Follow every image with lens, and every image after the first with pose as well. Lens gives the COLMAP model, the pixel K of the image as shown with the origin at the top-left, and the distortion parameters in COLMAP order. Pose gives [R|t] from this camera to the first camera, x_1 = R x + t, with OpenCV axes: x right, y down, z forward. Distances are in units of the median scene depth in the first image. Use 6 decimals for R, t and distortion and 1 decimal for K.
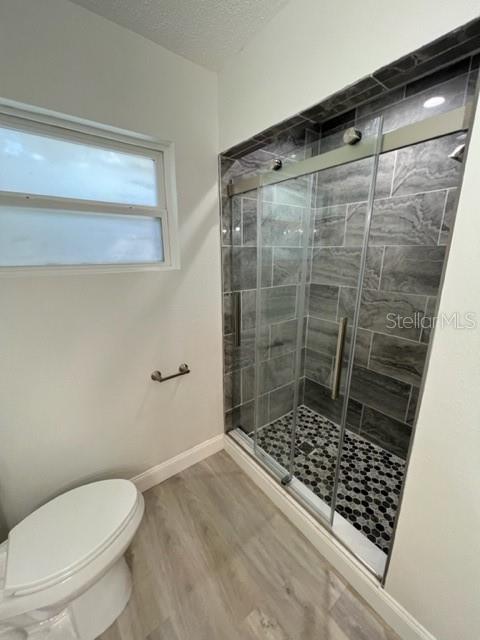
lens RADIAL K [[255.4, 0, 242.2], [0, 255.4, 319.1], [0, 0, 1]] dist [-0.001651, 0.000067]
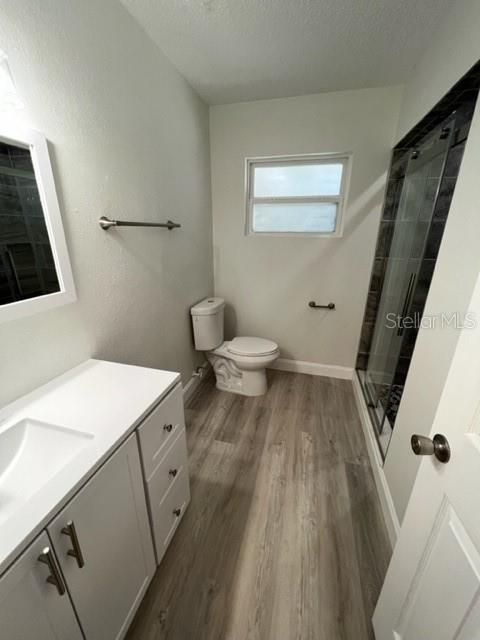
lens RADIAL K [[255.4, 0, 238.9], [0, 255.4, 319.8], [0, 0, 1]] dist [-0.001651, 0.000067]
pose [[0.595796, 0.268020, -0.757095, 0.653854], [-0.207350, 0.962047, 0.177401, 0.129087], [0.775908, 0.051289, 0.628758, -0.381458]]
